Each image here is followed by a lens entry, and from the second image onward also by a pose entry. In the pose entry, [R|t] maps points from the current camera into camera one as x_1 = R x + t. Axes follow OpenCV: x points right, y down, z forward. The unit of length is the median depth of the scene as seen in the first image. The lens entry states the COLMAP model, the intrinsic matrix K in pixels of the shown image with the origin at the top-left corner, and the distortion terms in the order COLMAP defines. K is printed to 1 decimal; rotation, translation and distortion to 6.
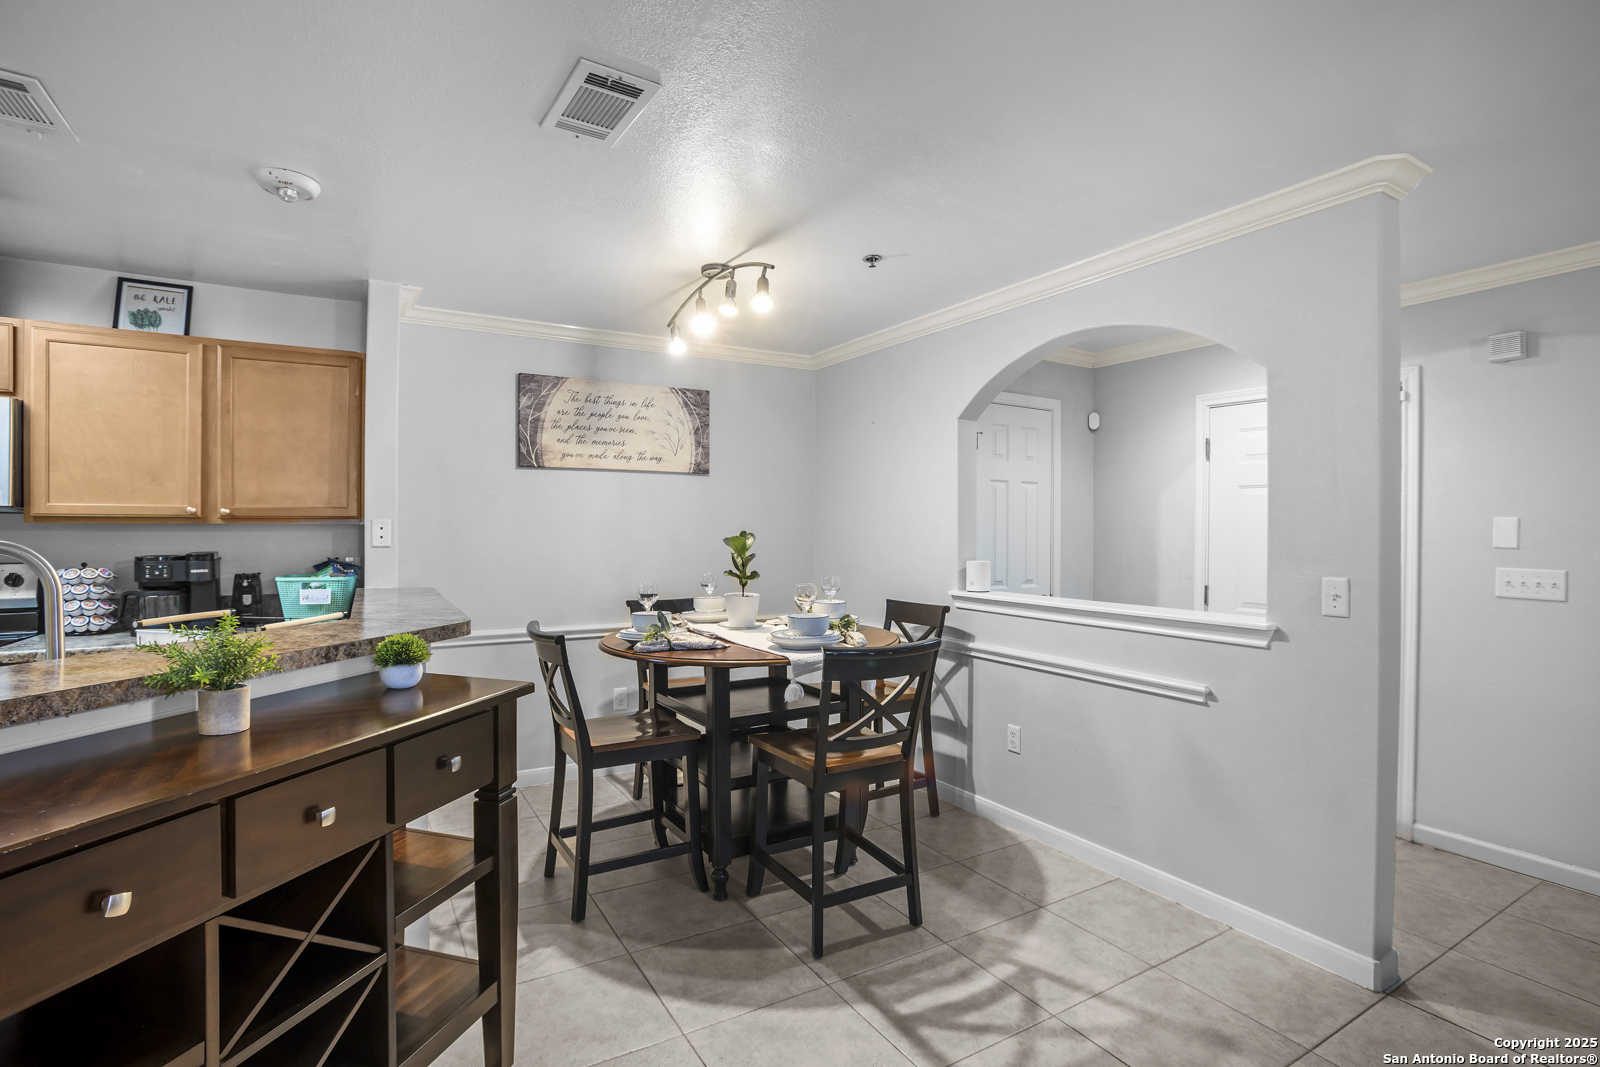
lens RADIAL K [[776.5, 0, 805.2], [0, 776.5, 529.4], [0, 0, 1]] dist [-0.078284, 0.034642]
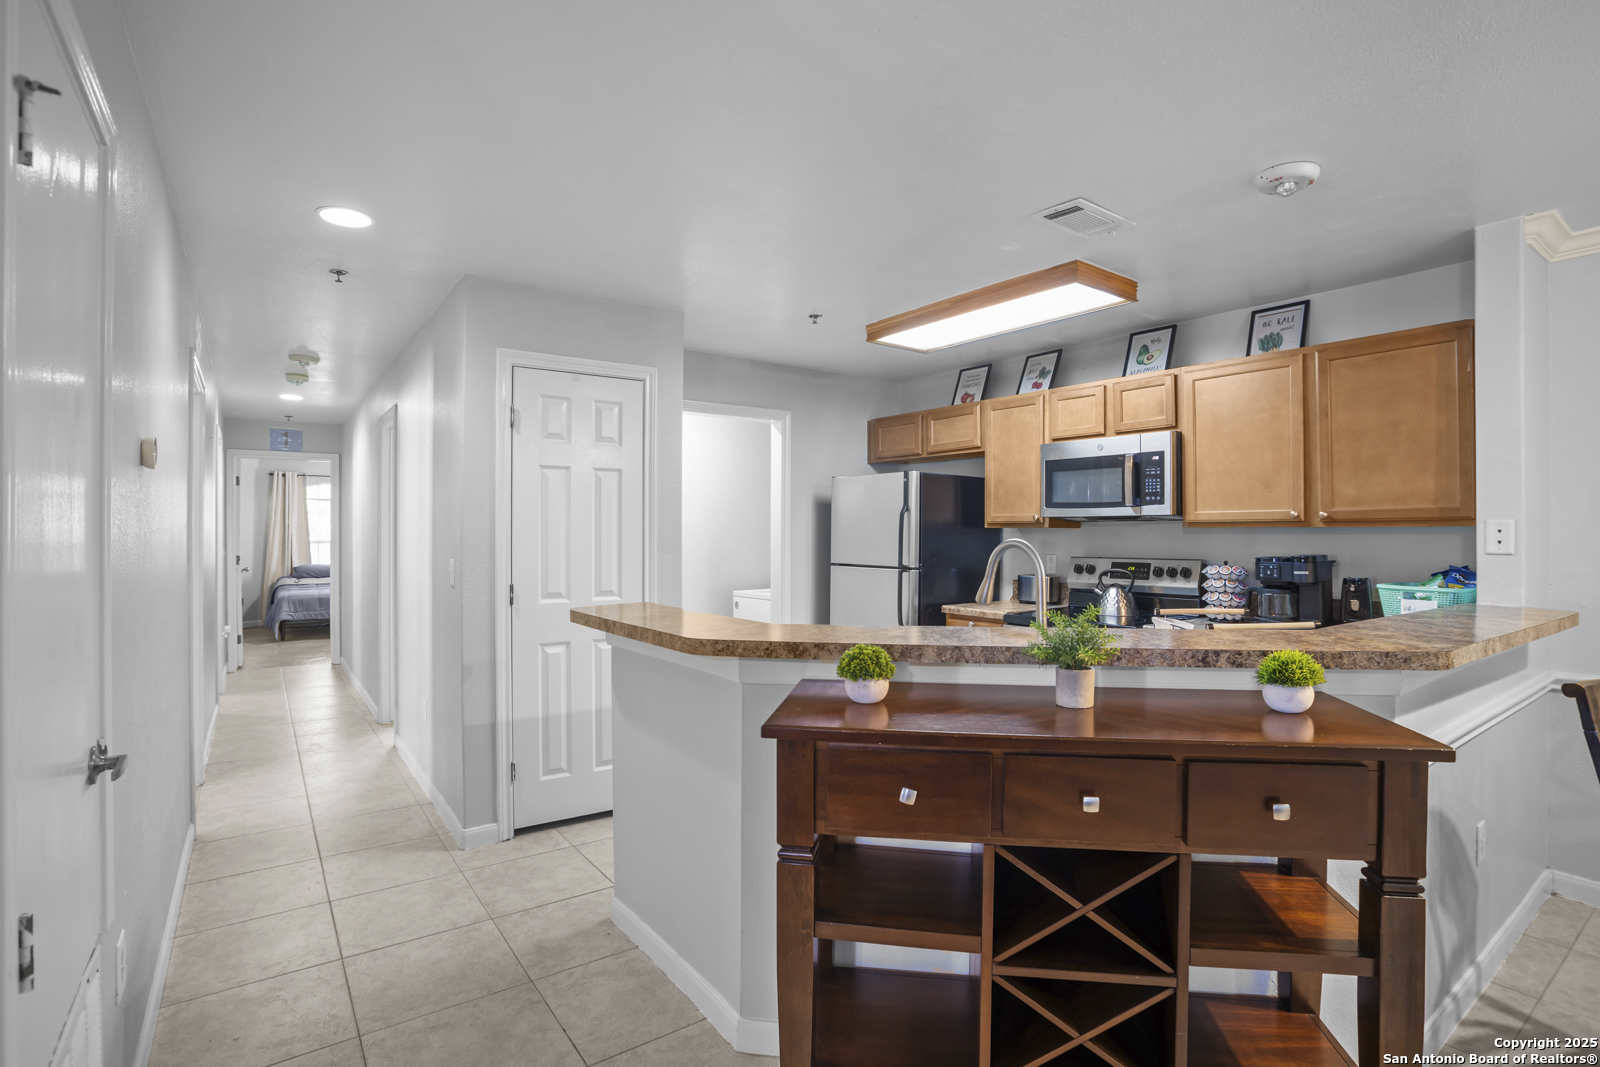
lens RADIAL K [[776.5, 0, 805.2], [0, 776.5, 529.4], [0, 0, 1]] dist [-0.078284, 0.034642]
pose [[0.094645, -0.005954, -0.995493, 0.160528], [-0.000820, 0.999981, -0.006059, 0.002246], [0.995511, 0.001390, 0.094638, 0.206833]]
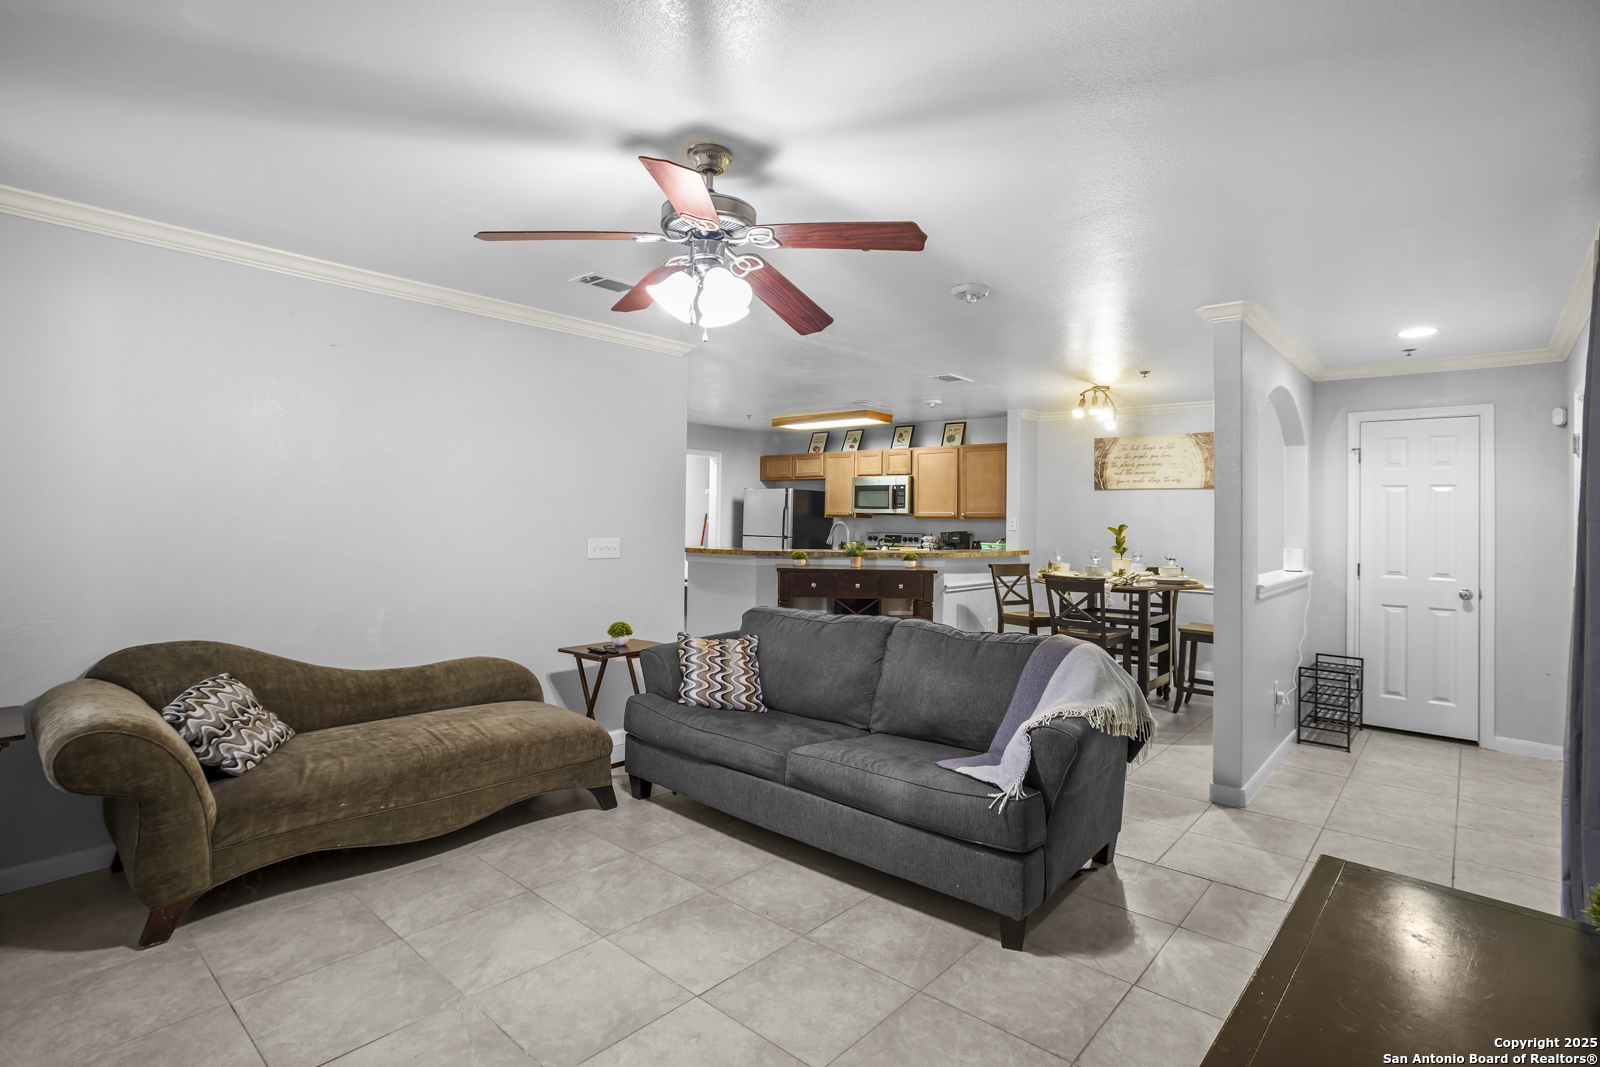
lens RADIAL K [[776.5, 0, 805.2], [0, 776.5, 529.4], [0, 0, 1]] dist [-0.078284, 0.034642]
pose [[0.311802, 0.016107, -0.950011, 1.448685], [-0.013117, 0.999834, 0.012646, -0.001309], [0.950057, 0.008519, 0.311961, -0.282637]]
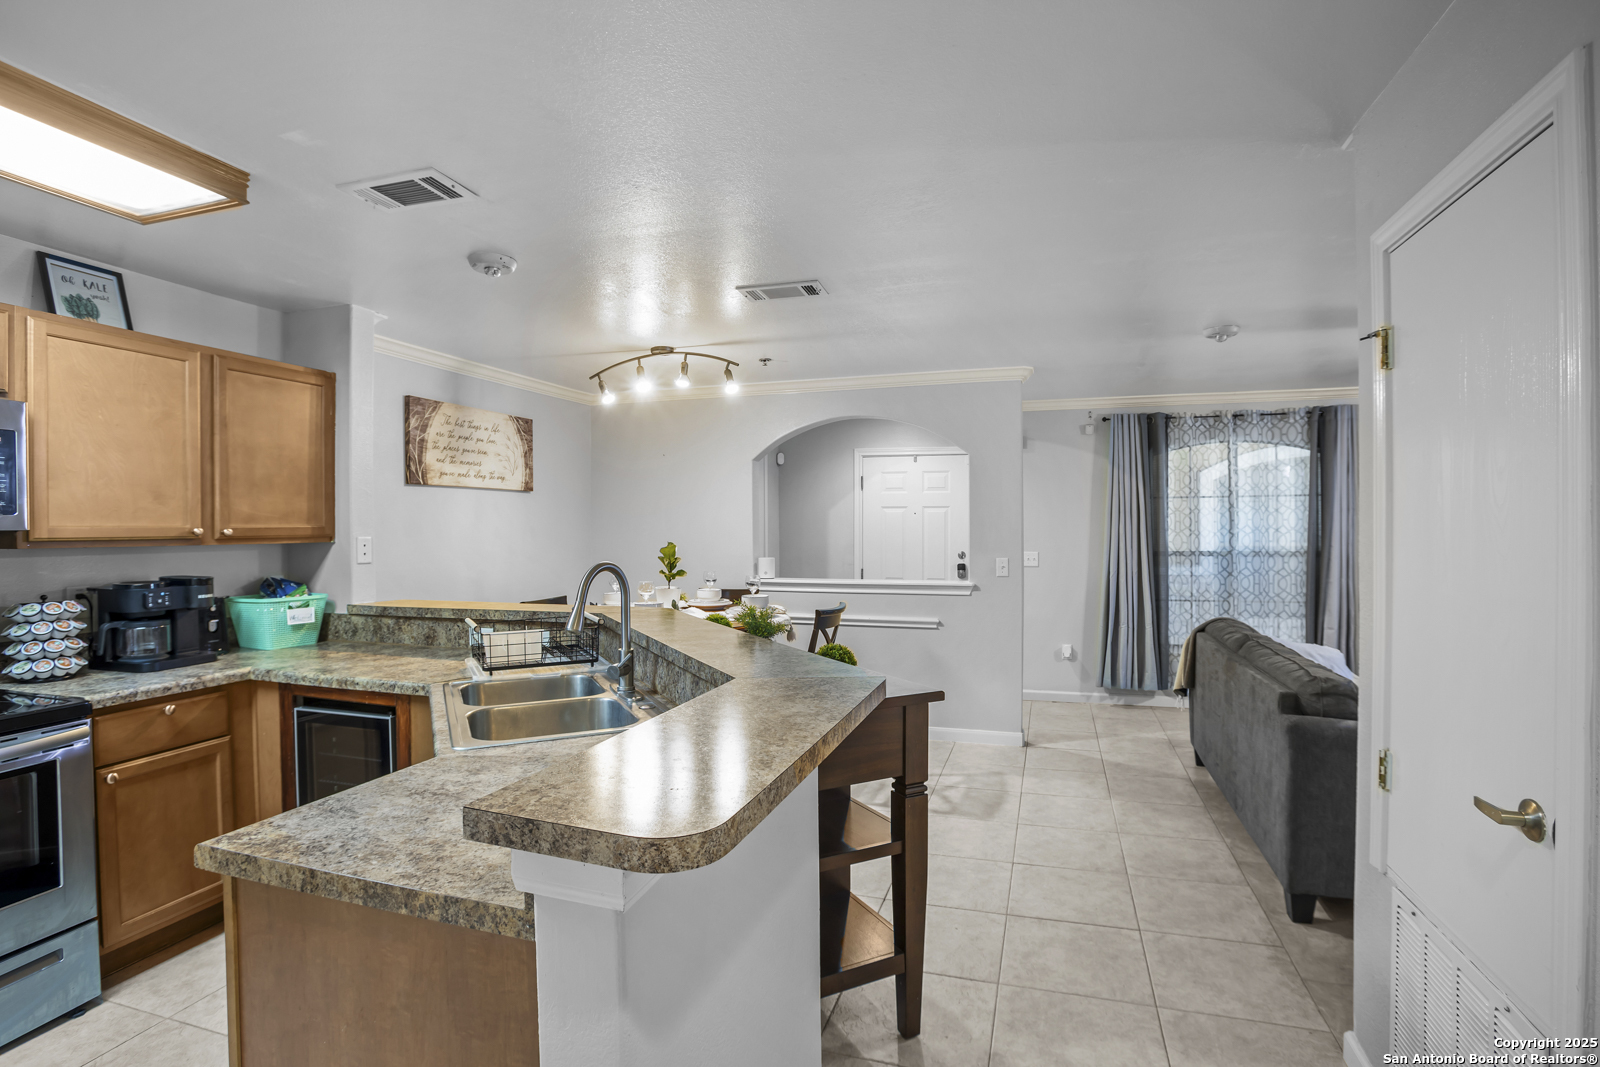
lens RADIAL K [[776.5, 0, 805.2], [0, 776.5, 529.4], [0, 0, 1]] dist [-0.078284, 0.034642]
pose [[0.749580, -0.010771, 0.661826, -0.828222], [0.009500, 0.999940, 0.005514, -0.024775], [-0.661845, 0.002155, 0.749637, -0.186808]]
